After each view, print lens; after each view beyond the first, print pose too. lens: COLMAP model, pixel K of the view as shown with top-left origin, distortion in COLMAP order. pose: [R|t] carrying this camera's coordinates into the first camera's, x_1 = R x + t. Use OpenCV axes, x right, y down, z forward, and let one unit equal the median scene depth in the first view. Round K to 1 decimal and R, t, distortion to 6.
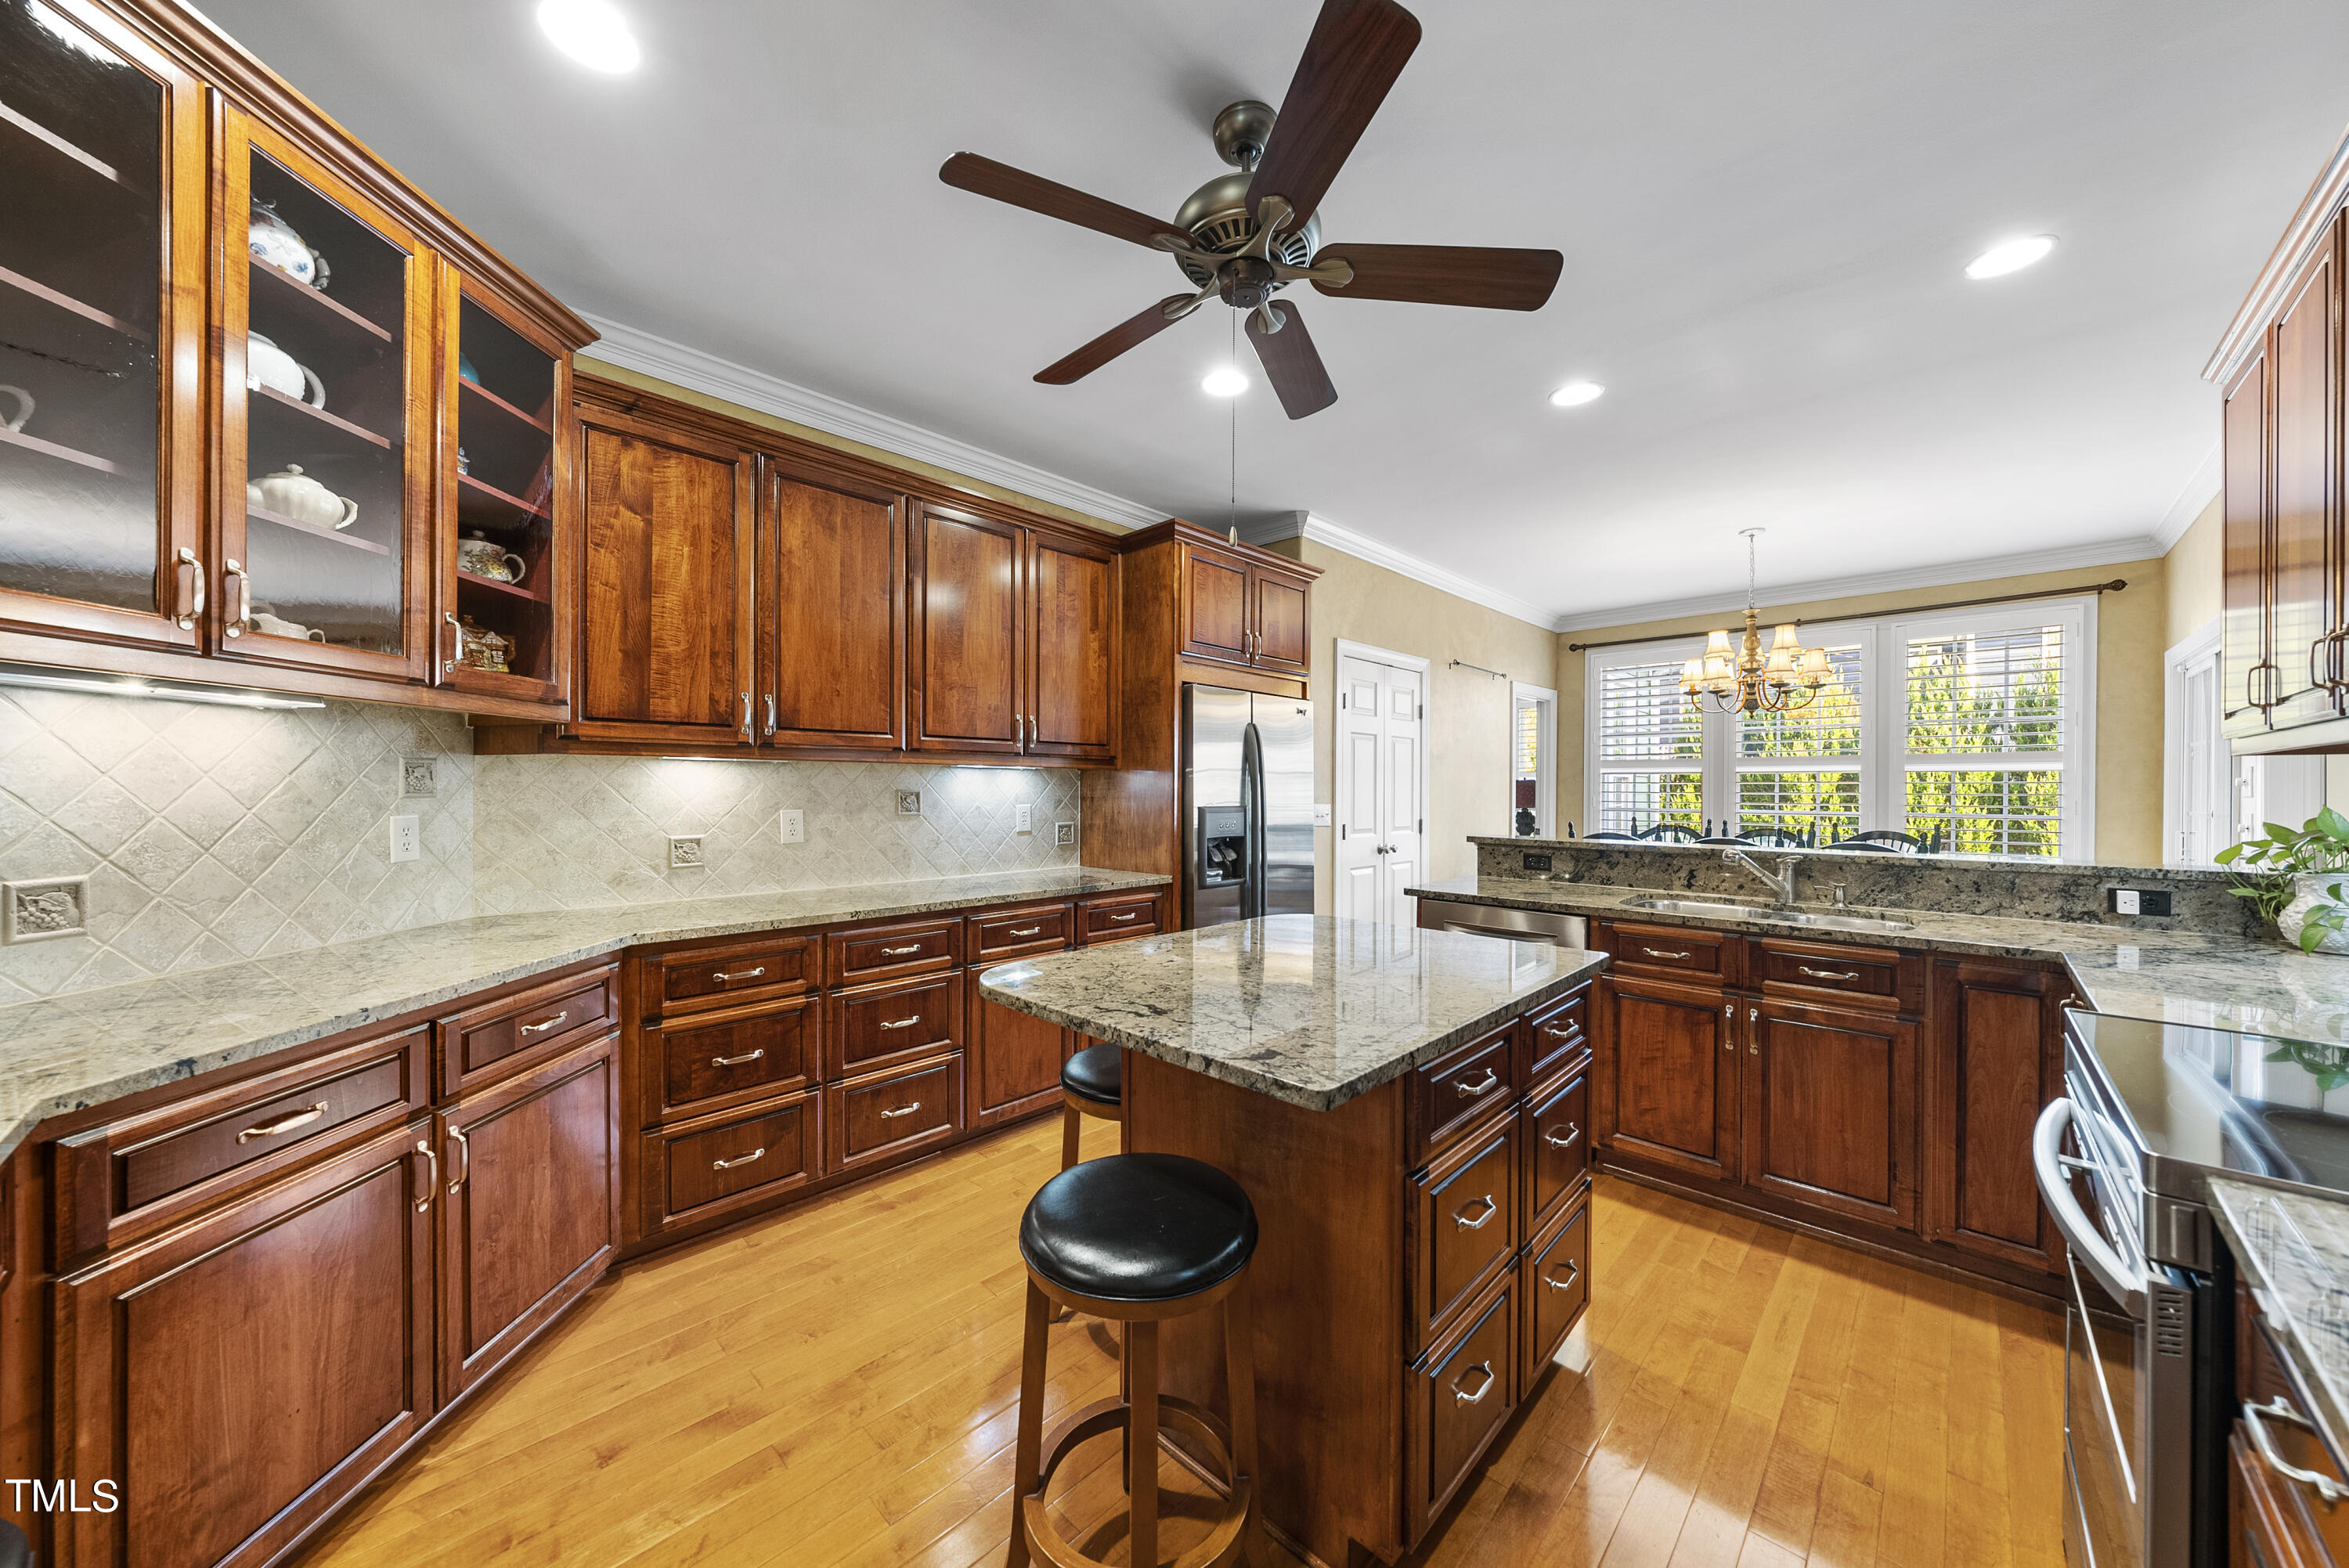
lens RADIAL K [[812.3, 0, 1181.8], [0, 812.3, 794.3], [0, 0, 1]] dist [-0.000008, 0.000119]
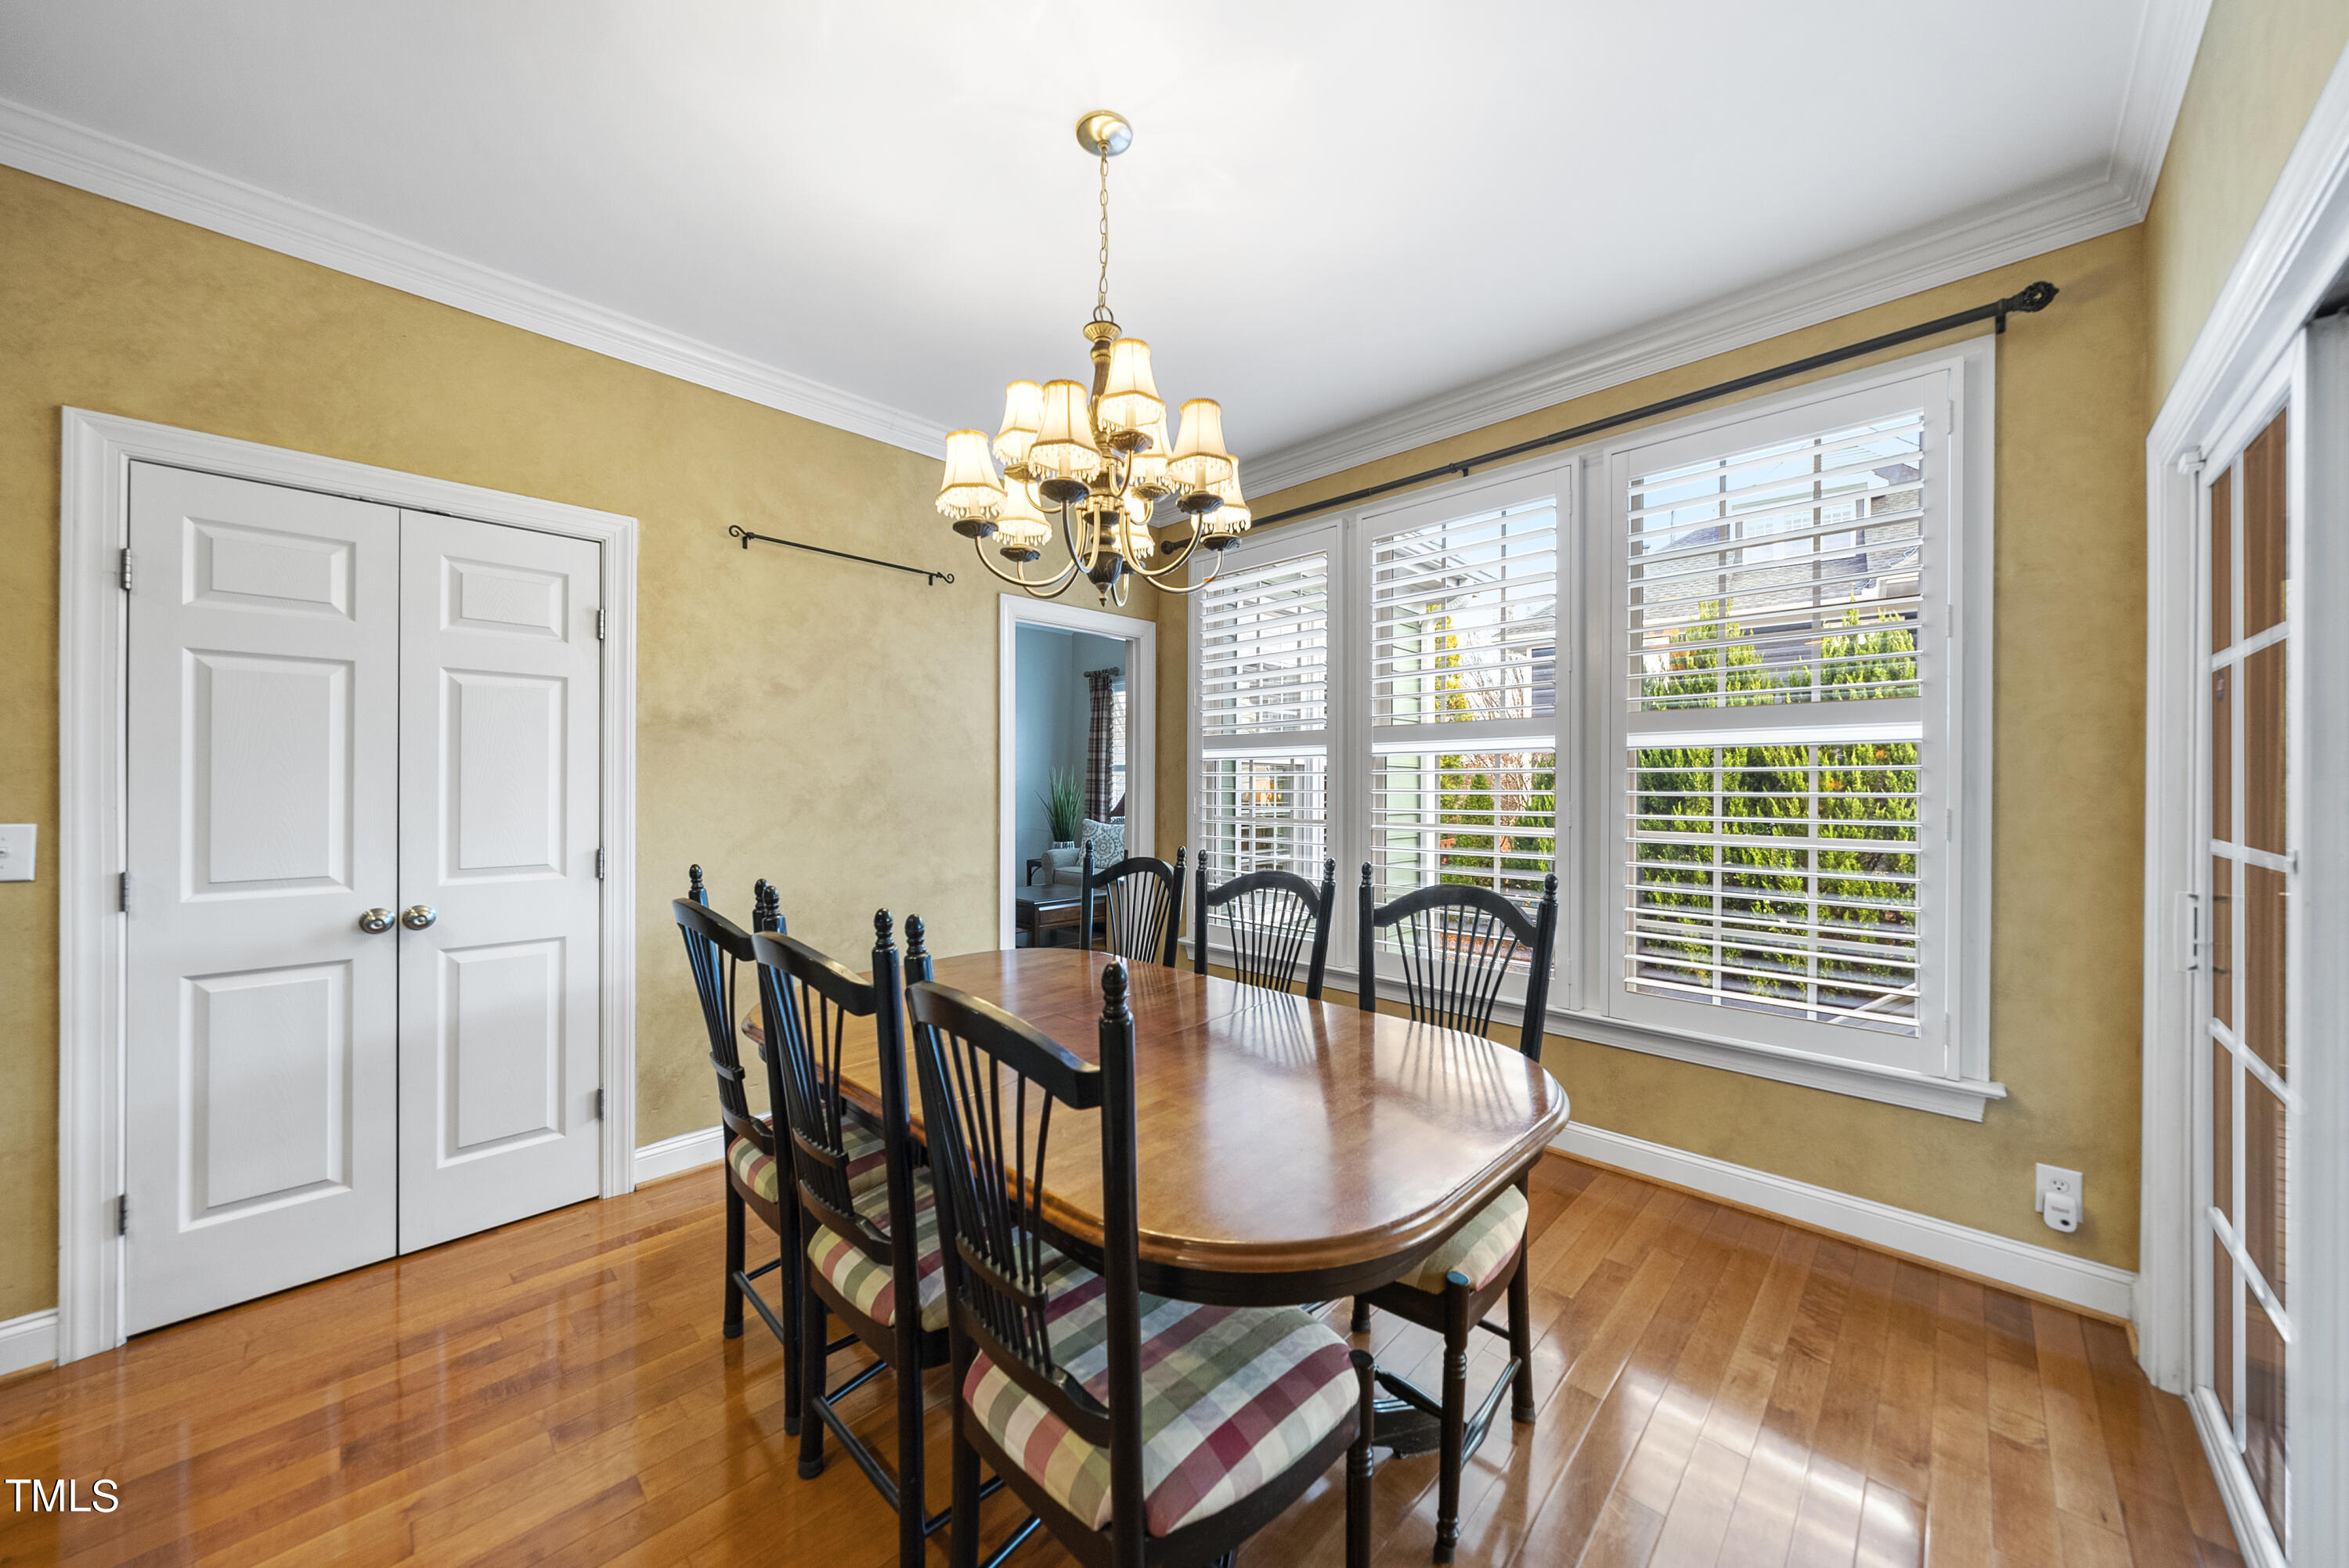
lens RADIAL K [[810.0, 0, 1174.5], [0, 810.0, 784.0], [0, 0, 1]] dist [-0.000475, -0.000013]
pose [[0.999958, -0.003105, -0.008620, 0.965160], [0.003055, 0.999978, -0.005830, -0.005912], [0.008638, 0.005804, 0.999946, 0.788251]]
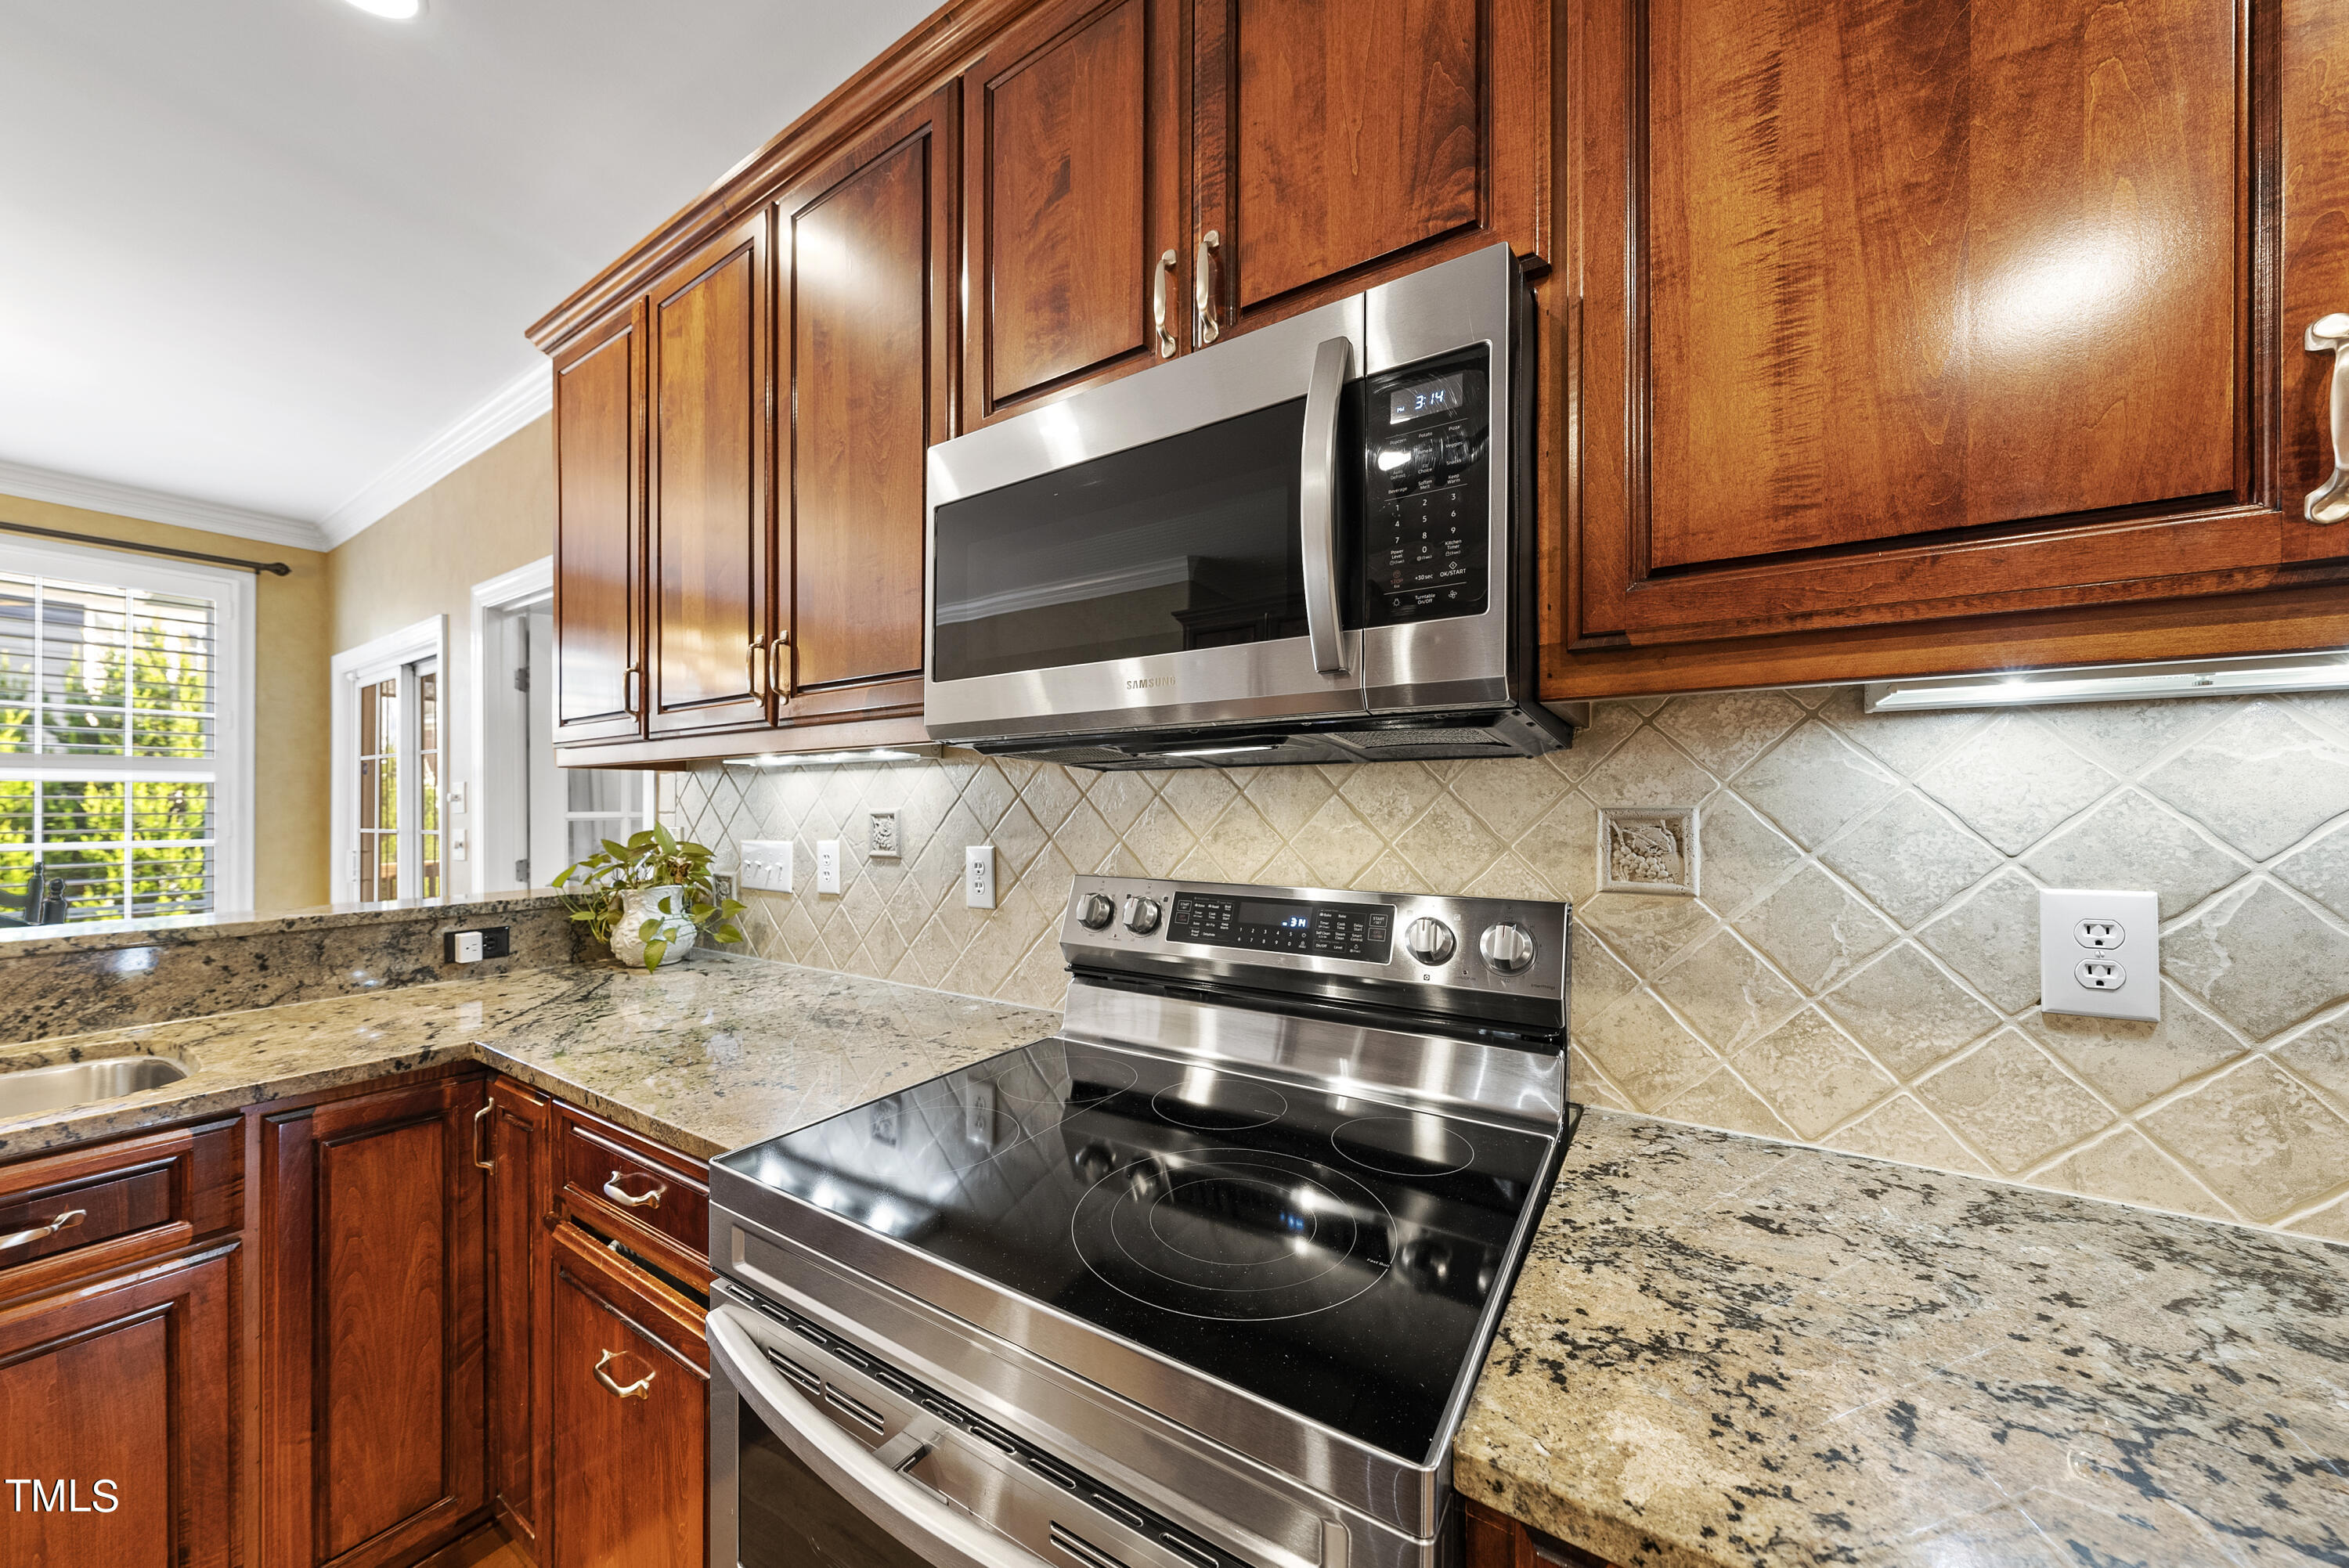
lens RADIAL K [[799.1, 0, 1189.4], [0, 799.1, 793.9], [0, 0, 1]] dist [-0.004745, 0.000088]
pose [[-0.211365, 0.010918, 0.977346, 0.174261], [0.011082, 0.999900, -0.008774, -0.001360], [-0.977344, 0.008976, -0.211465, 0.324236]]
